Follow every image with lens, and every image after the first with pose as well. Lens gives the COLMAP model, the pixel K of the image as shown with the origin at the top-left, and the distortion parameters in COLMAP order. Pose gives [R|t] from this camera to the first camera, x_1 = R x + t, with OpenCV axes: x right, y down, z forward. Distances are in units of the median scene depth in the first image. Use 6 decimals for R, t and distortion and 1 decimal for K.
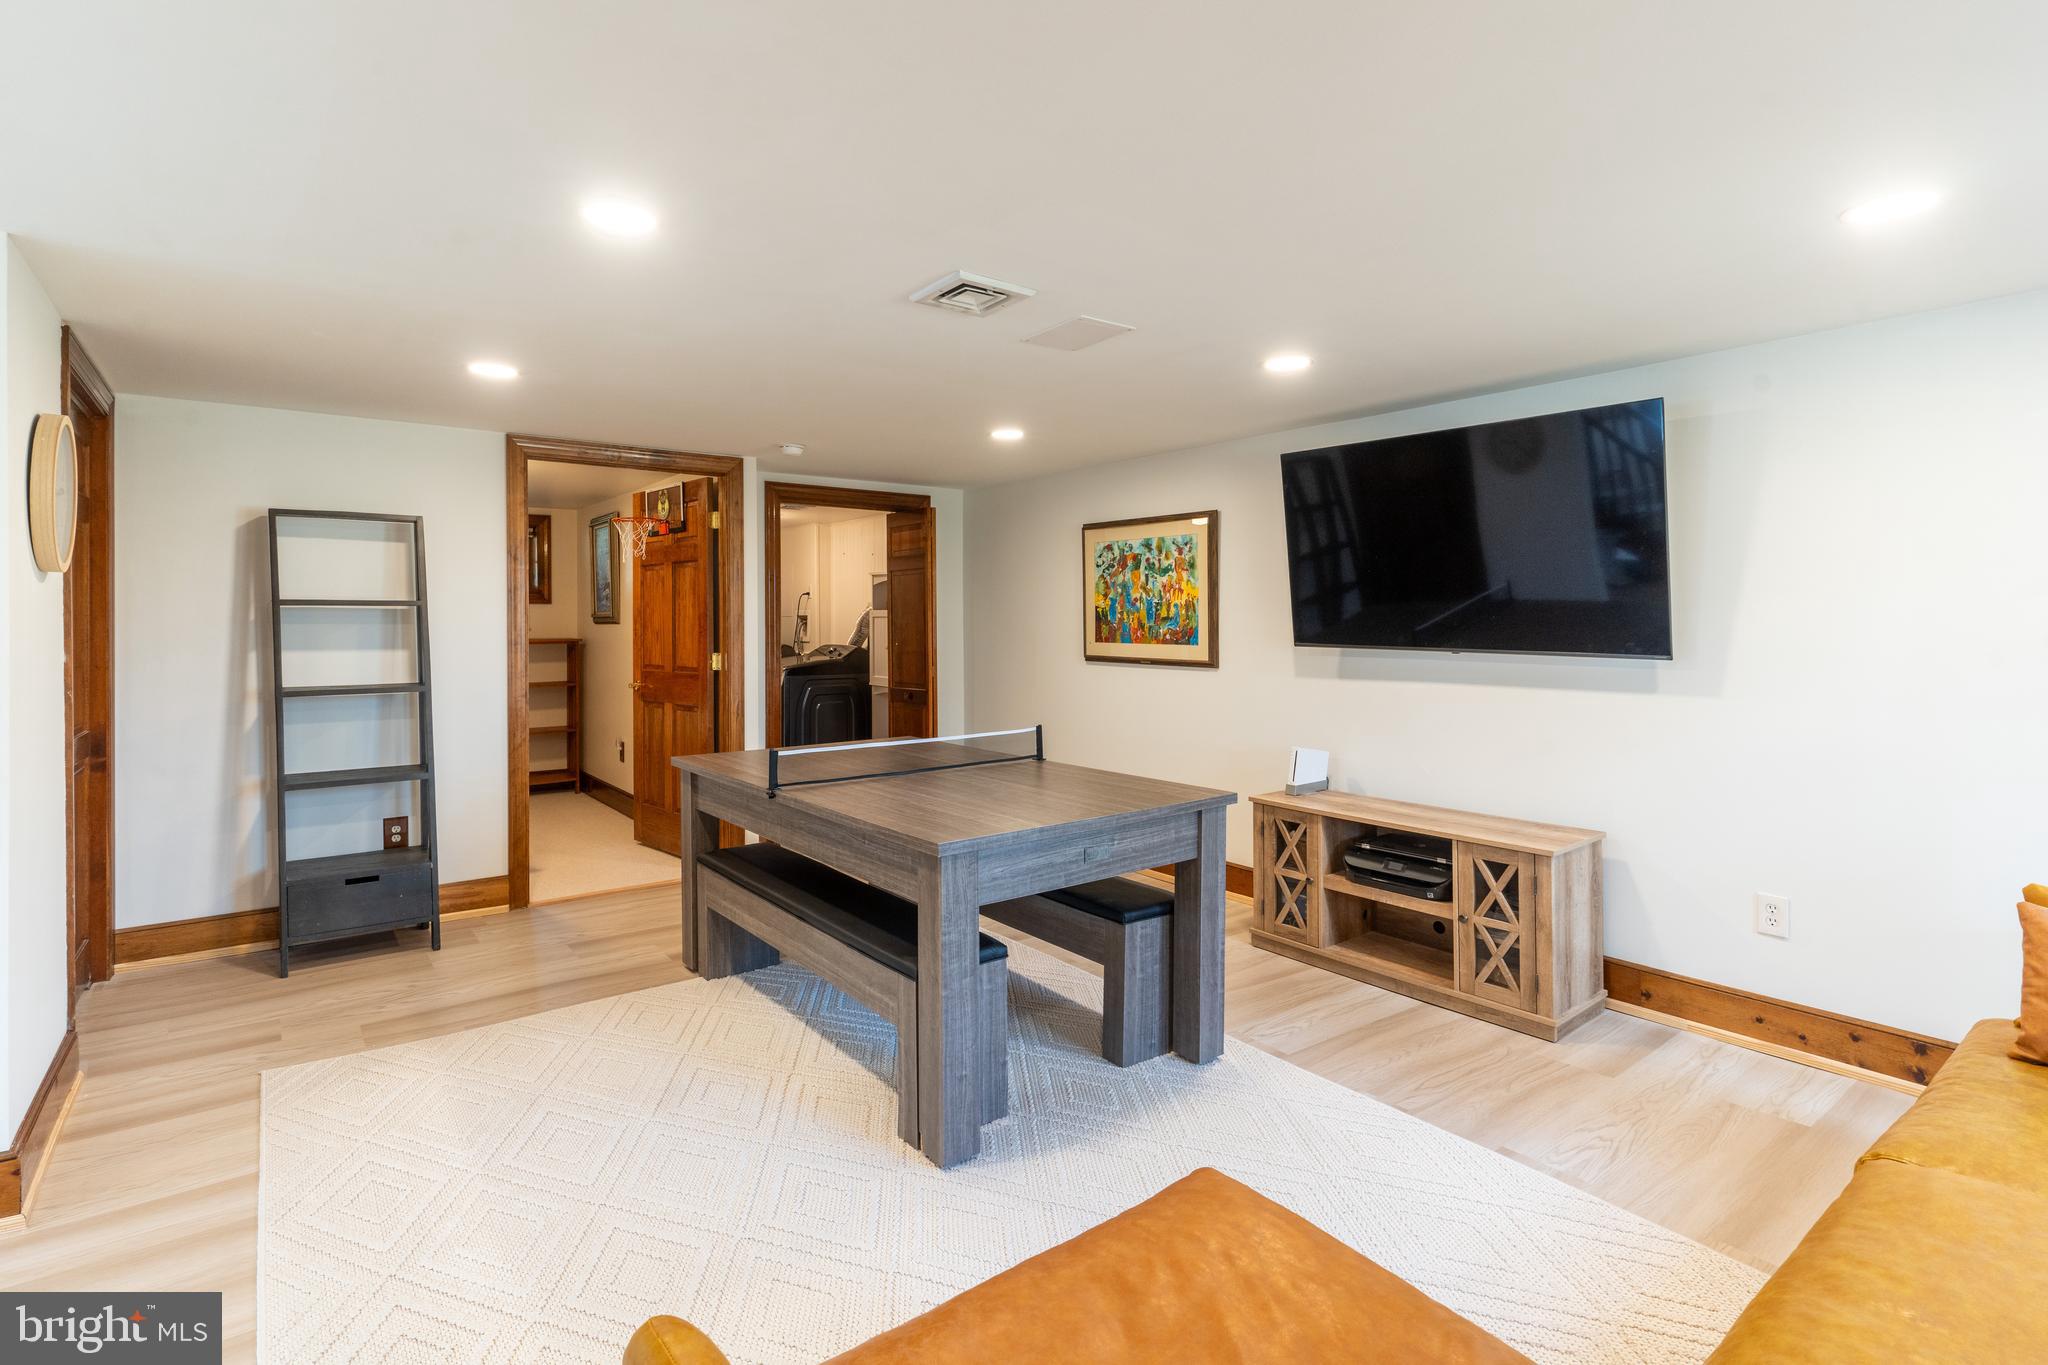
lens RADIAL K [[1002.0, 0, 995.7], [0, 1002.0, 624.3], [0, 0, 1]] dist [0.001725, 0.000436]
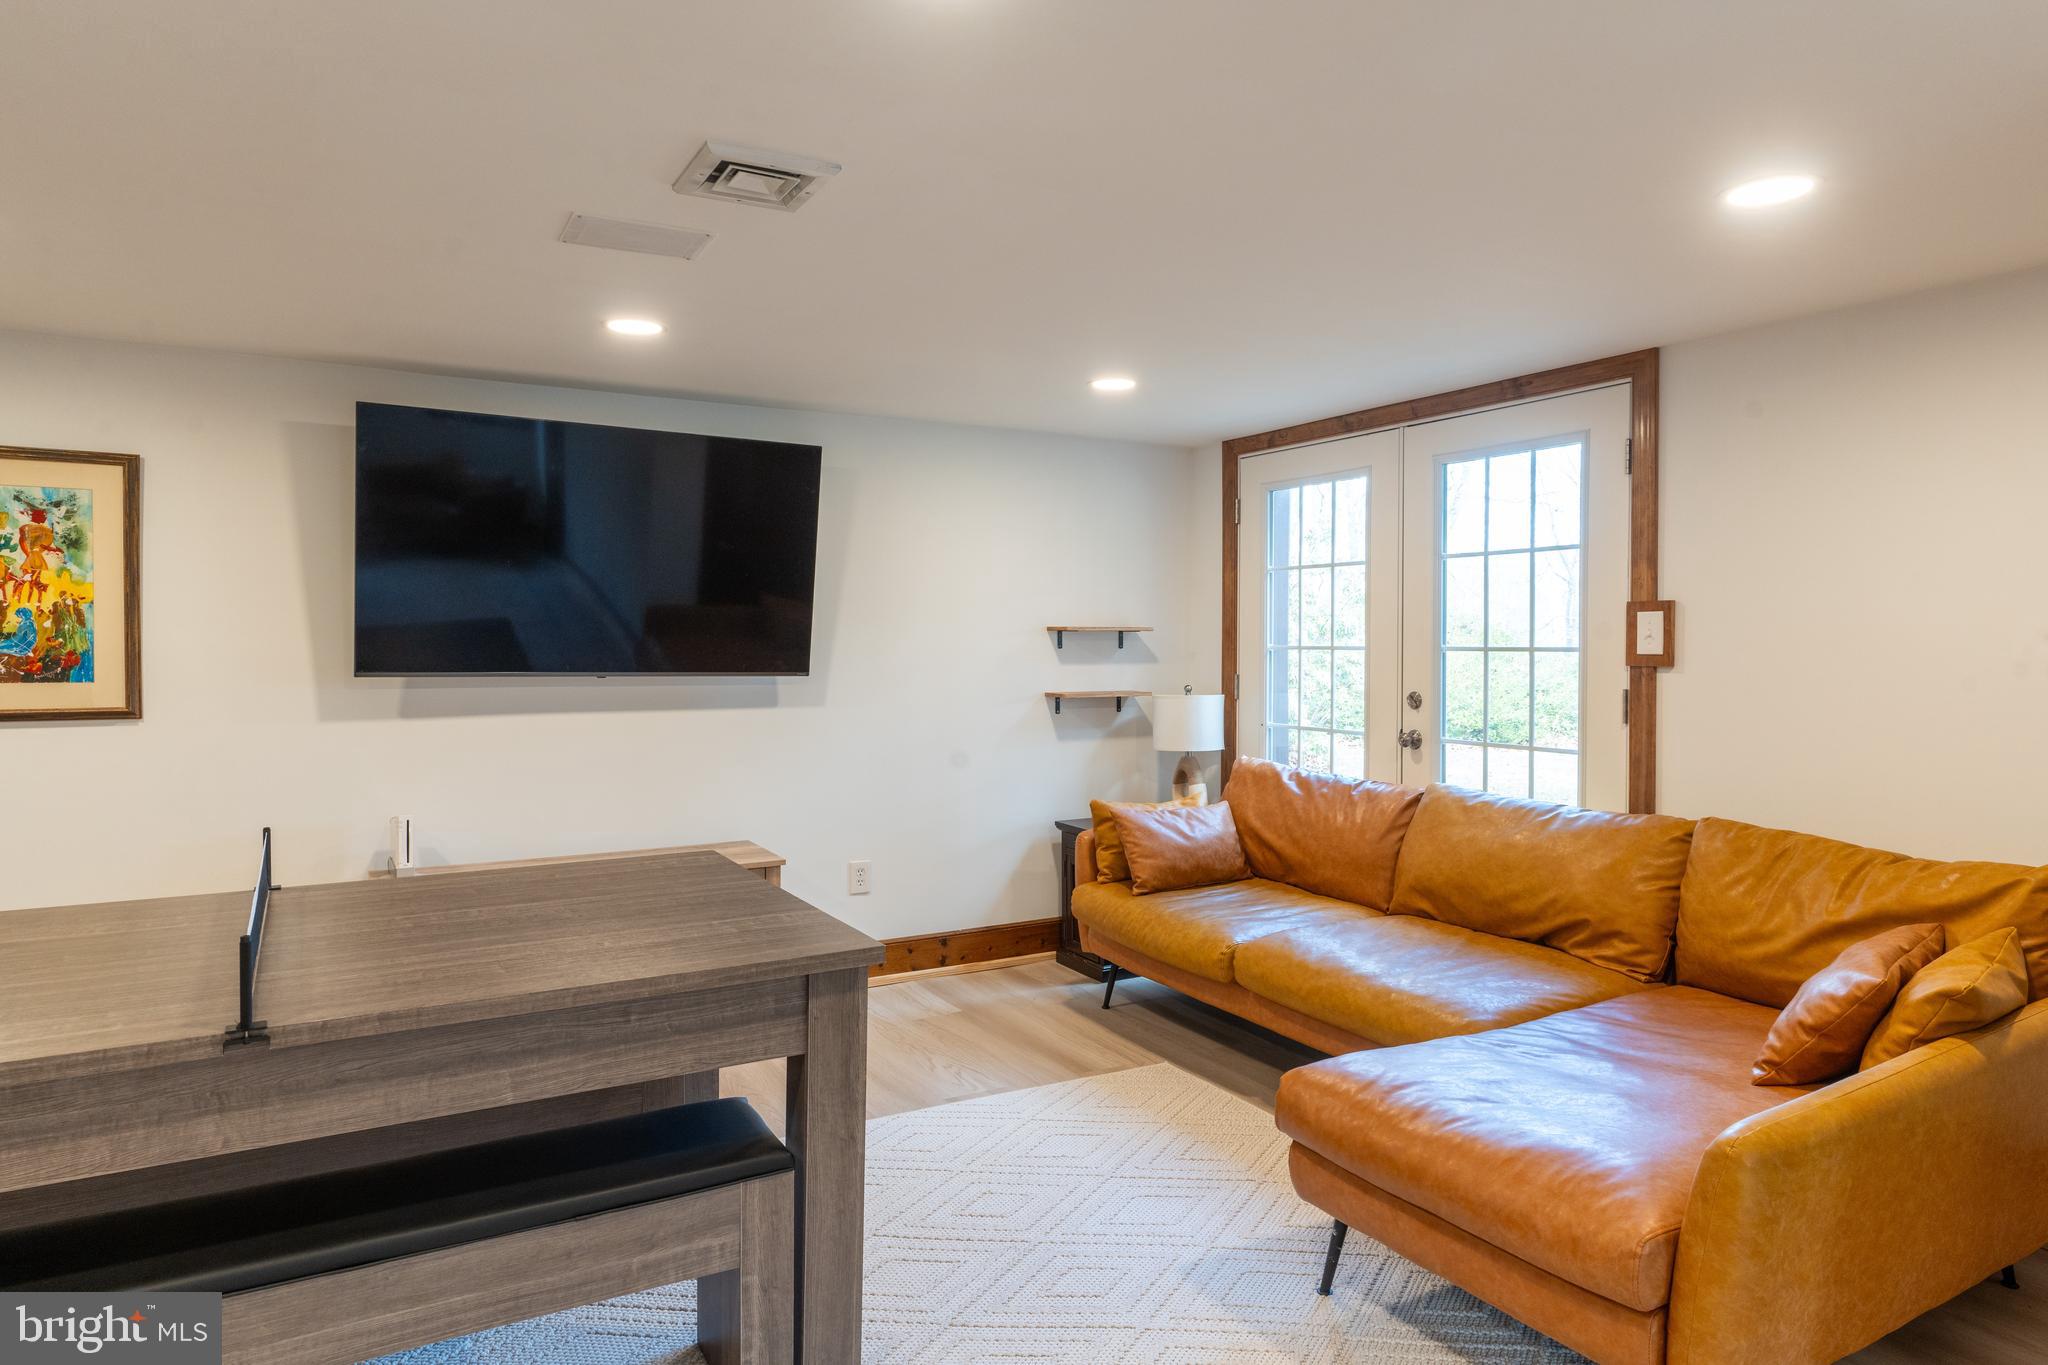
lens RADIAL K [[1252.3, 0, 1023.2], [0, 1252.3, 671.9], [0, 0, 1]] dist [0.001978, 0.001664]
pose [[0.113559, -0.024216, 0.993236, -0.528937], [0.000211, 0.999703, 0.024350, -0.002991], [-0.993531, -0.002555, 0.113530, 0.437914]]
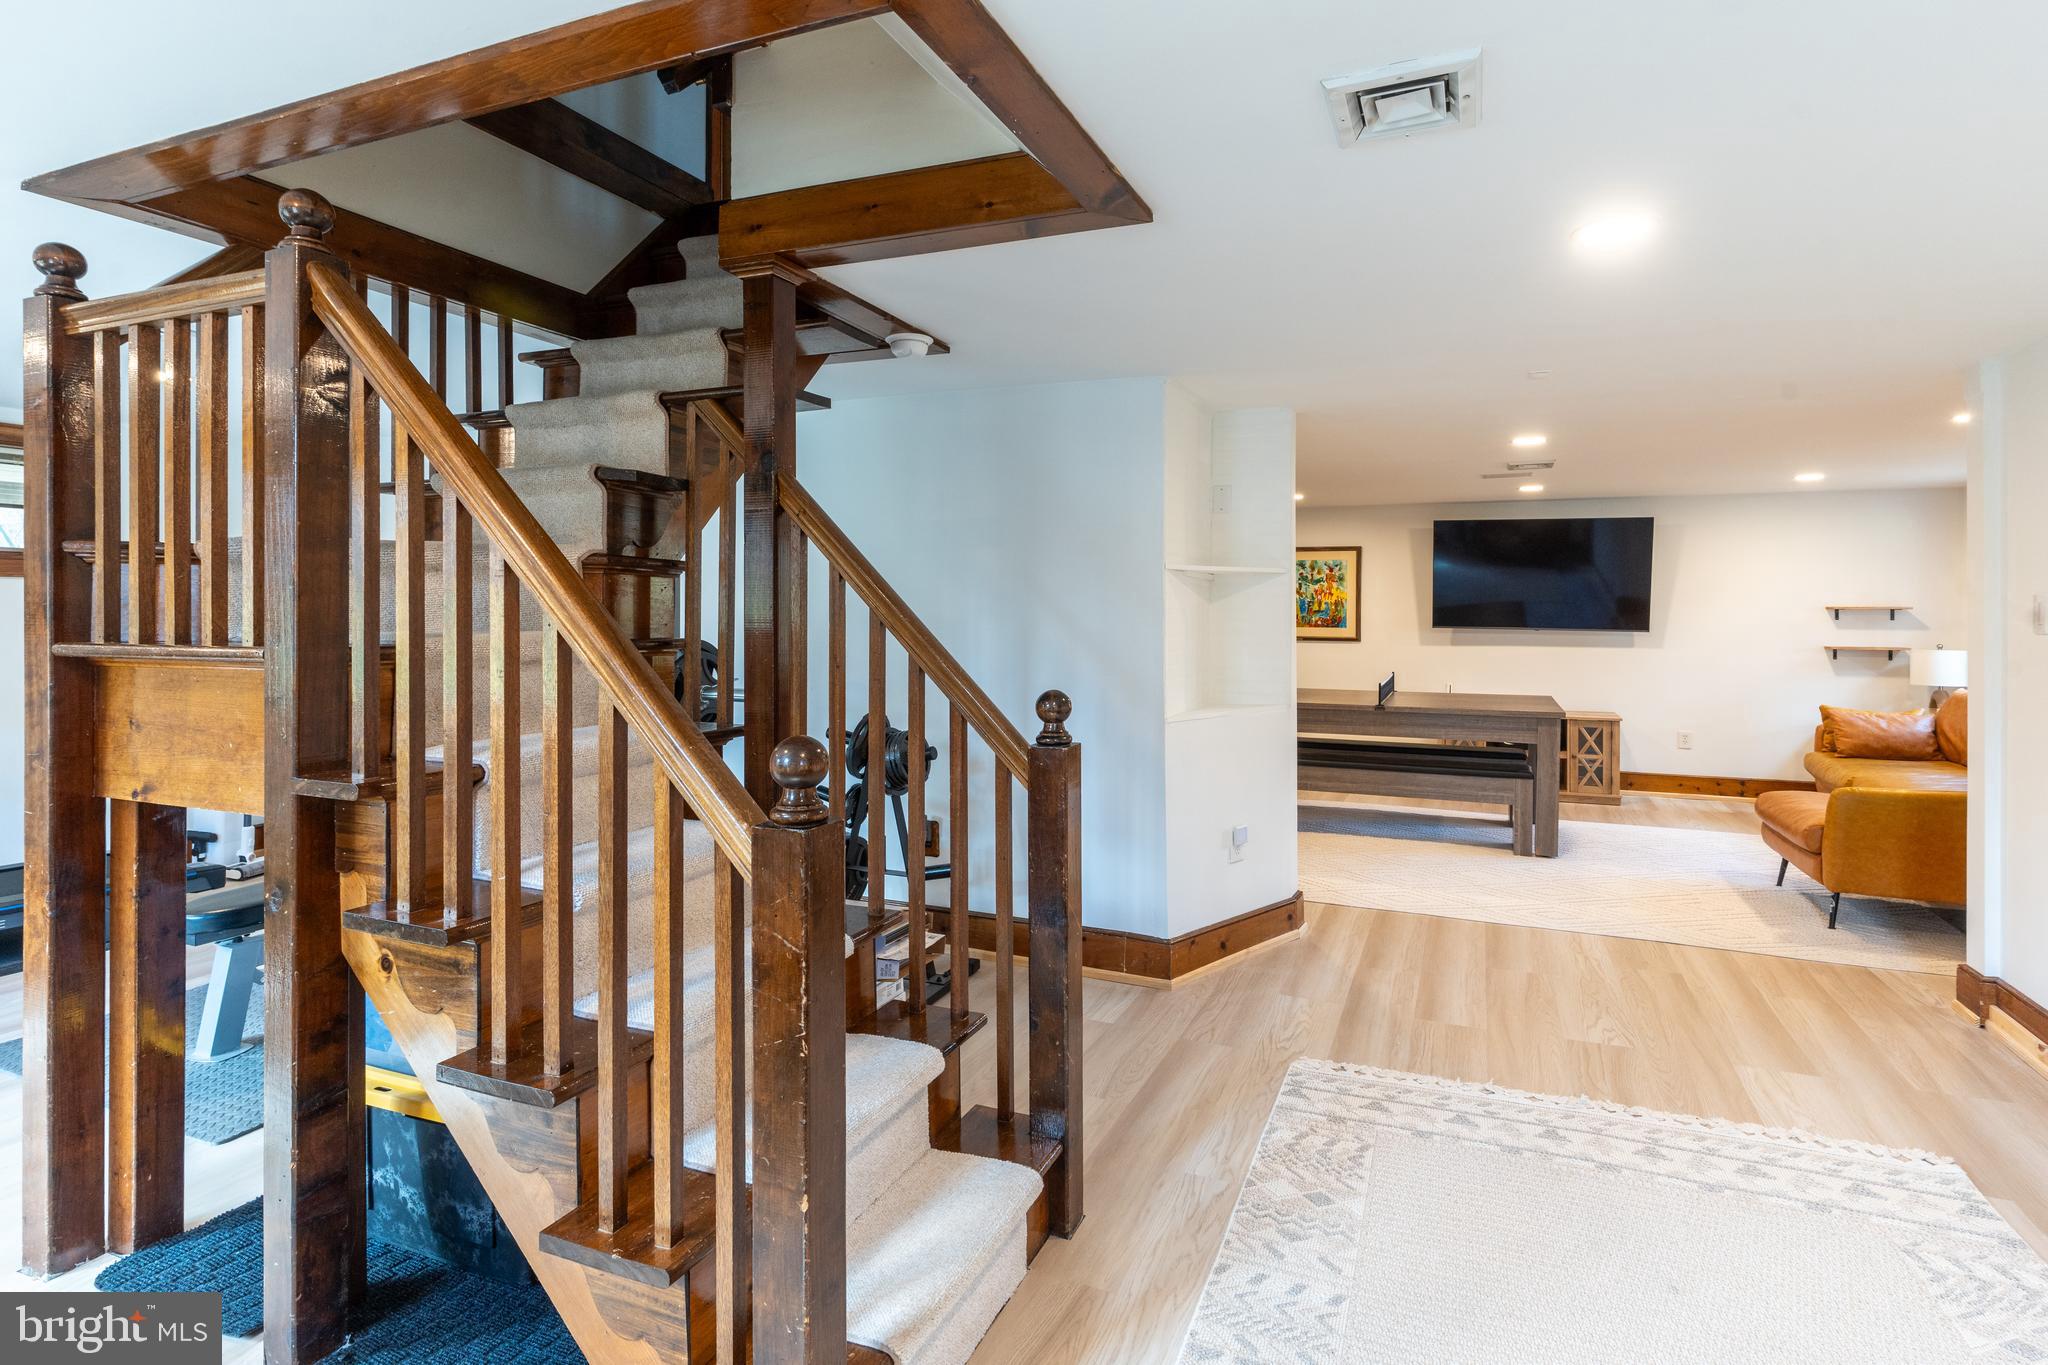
lens RADIAL K [[1043.7, 0, 1024.9], [0, 1043.7, 604.9], [0, 0, 1]] dist [0.000861, 0.000194]
pose [[0.865725, 0.007223, 0.500468, -1.274116], [-0.004458, 0.999967, -0.006721, -0.003241], [-0.500500, 0.003588, 0.865729, -0.248149]]
